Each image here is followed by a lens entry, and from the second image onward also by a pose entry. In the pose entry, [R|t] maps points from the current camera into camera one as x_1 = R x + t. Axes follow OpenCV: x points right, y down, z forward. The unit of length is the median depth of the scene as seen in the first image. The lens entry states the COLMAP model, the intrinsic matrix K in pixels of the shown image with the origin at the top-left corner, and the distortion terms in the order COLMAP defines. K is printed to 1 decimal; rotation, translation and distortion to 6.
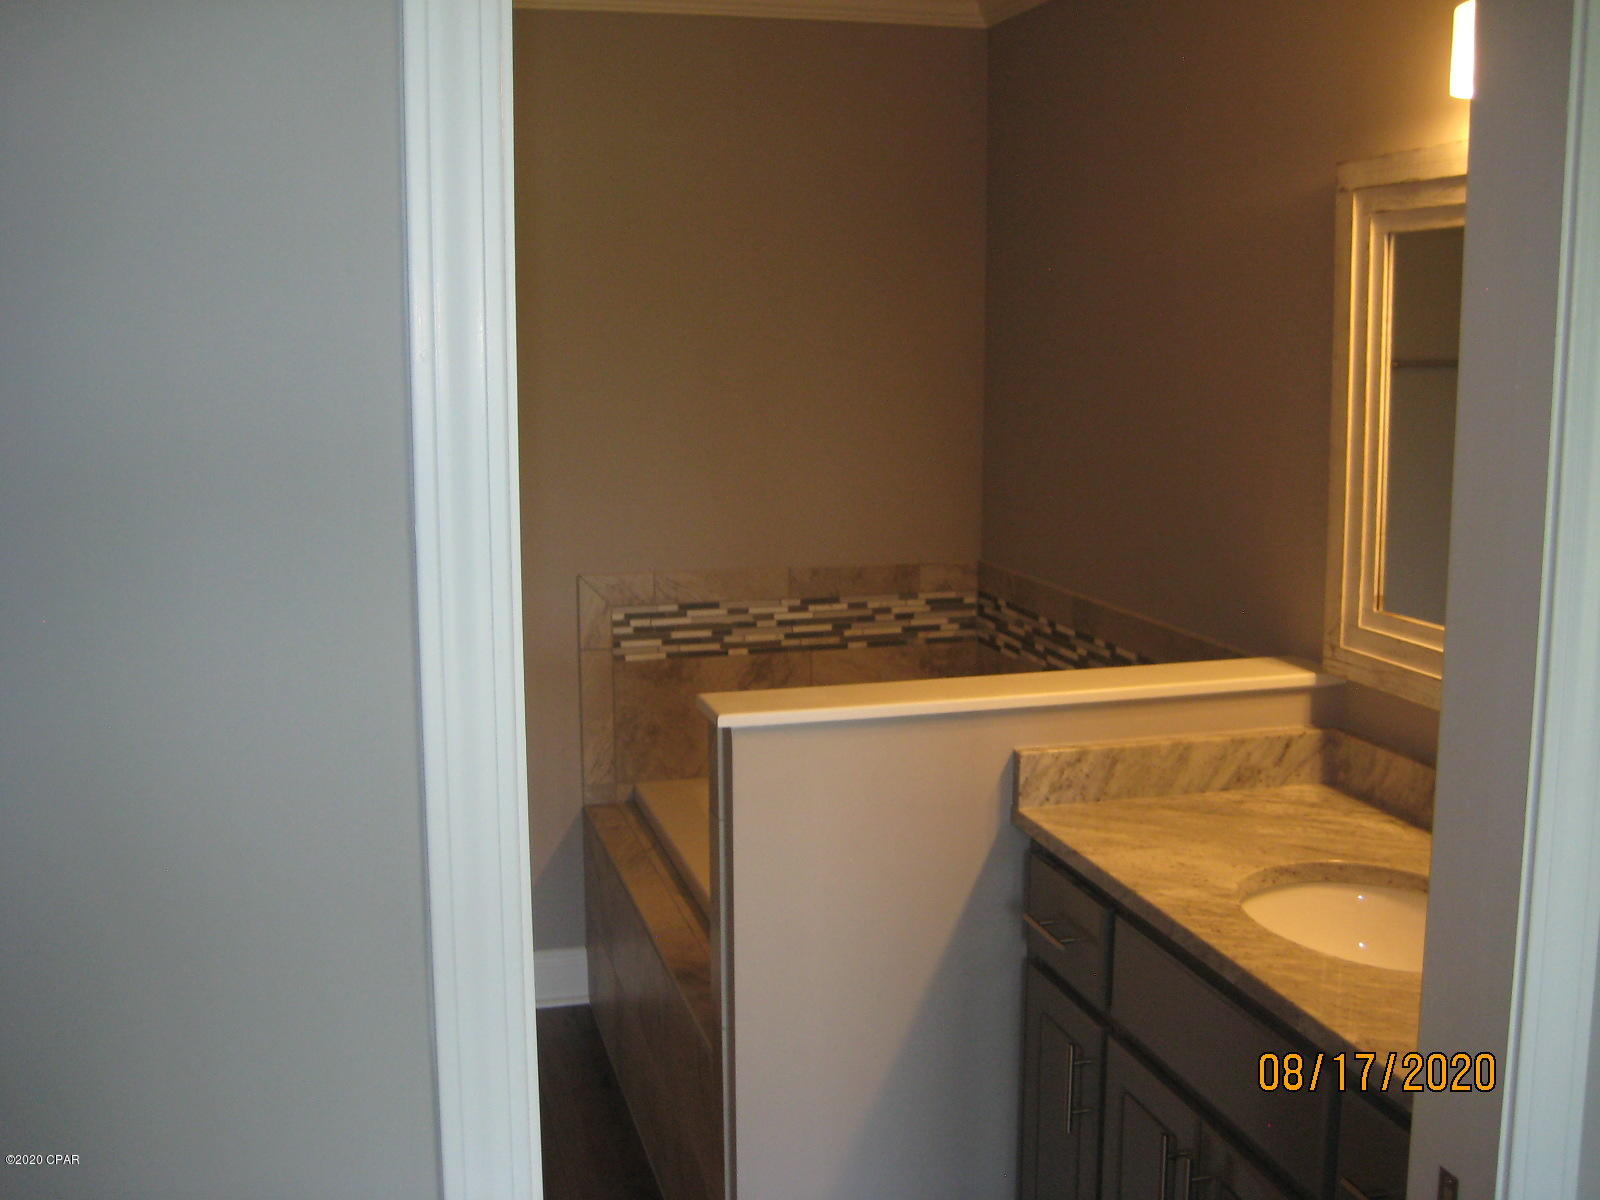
lens RADIAL K [[1667.5, 0, 807.8], [0, 1667.5, 600.9], [0, 0, 1]] dist [-0.147798, 0.157965]
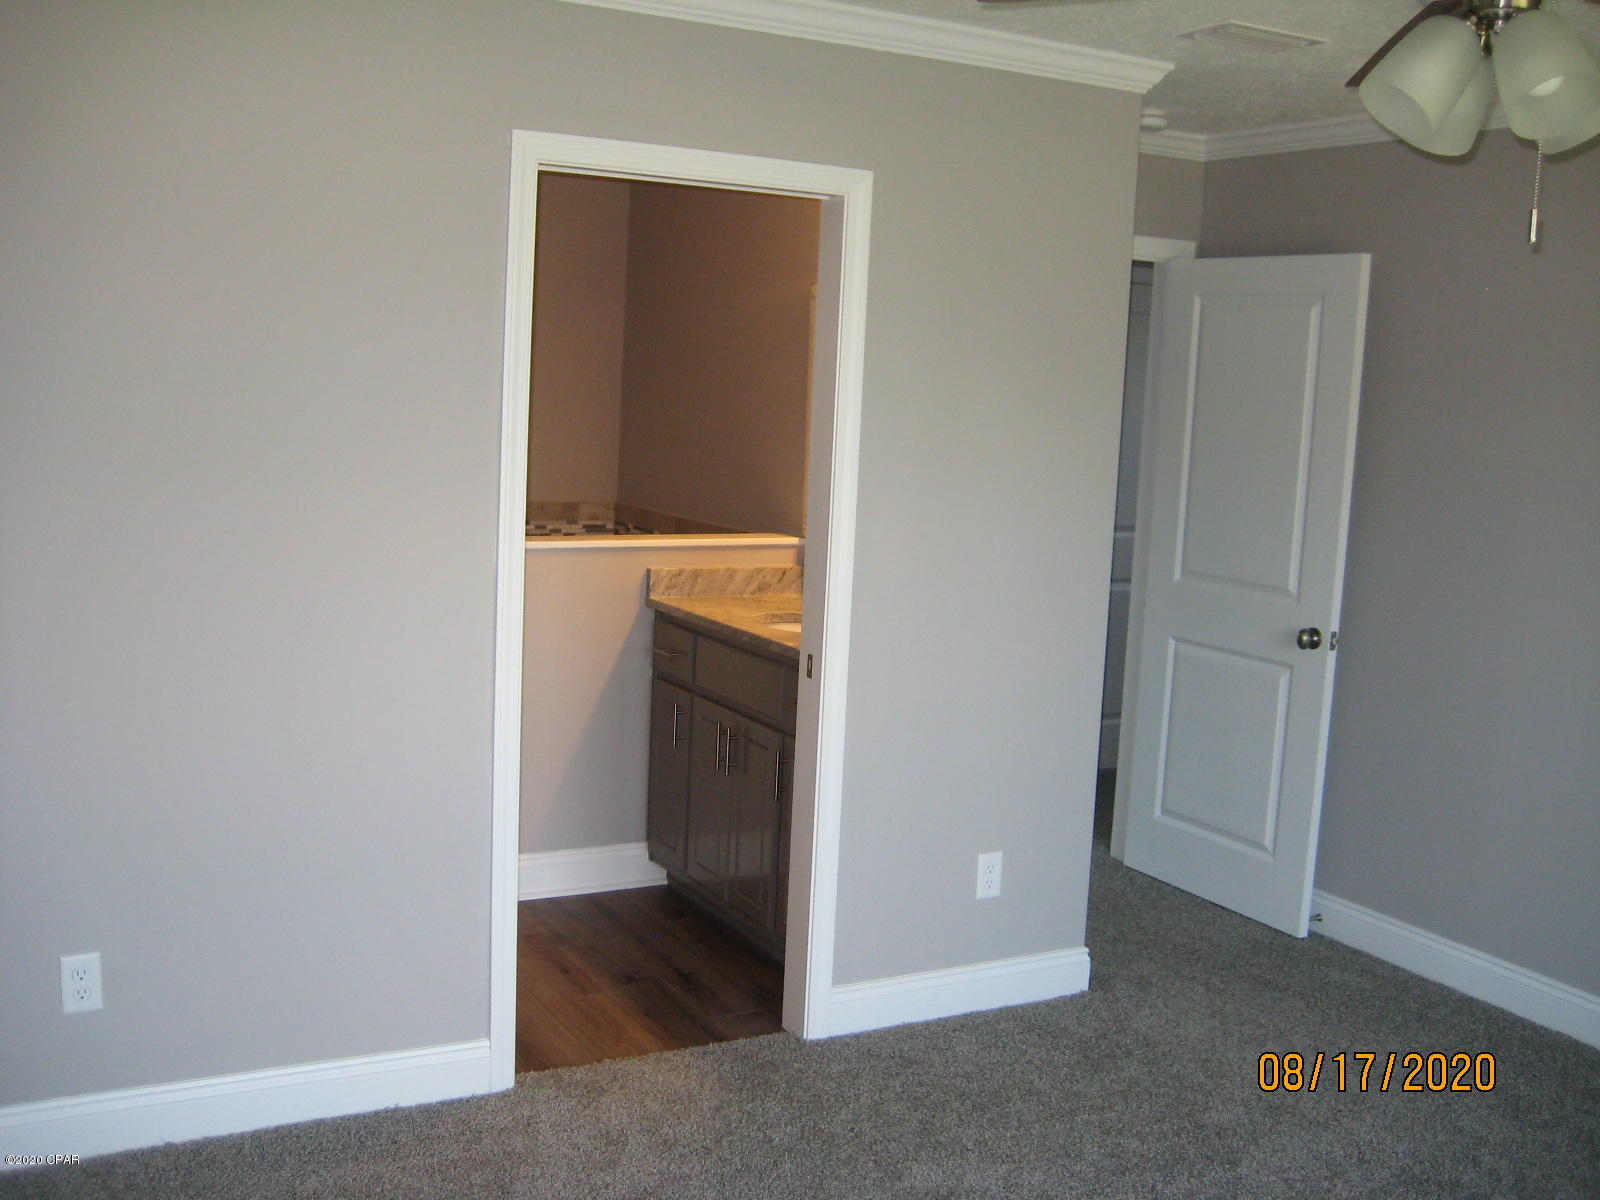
lens RADIAL K [[1667.5, 0, 807.8], [0, 1667.5, 600.9], [0, 0, 1]] dist [-0.147798, 0.157965]
pose [[0.969709, 0.016312, 0.243718, -0.172928], [-0.011443, 0.999706, -0.021378, 0.166553], [-0.243995, 0.017942, 0.969611, -0.968925]]
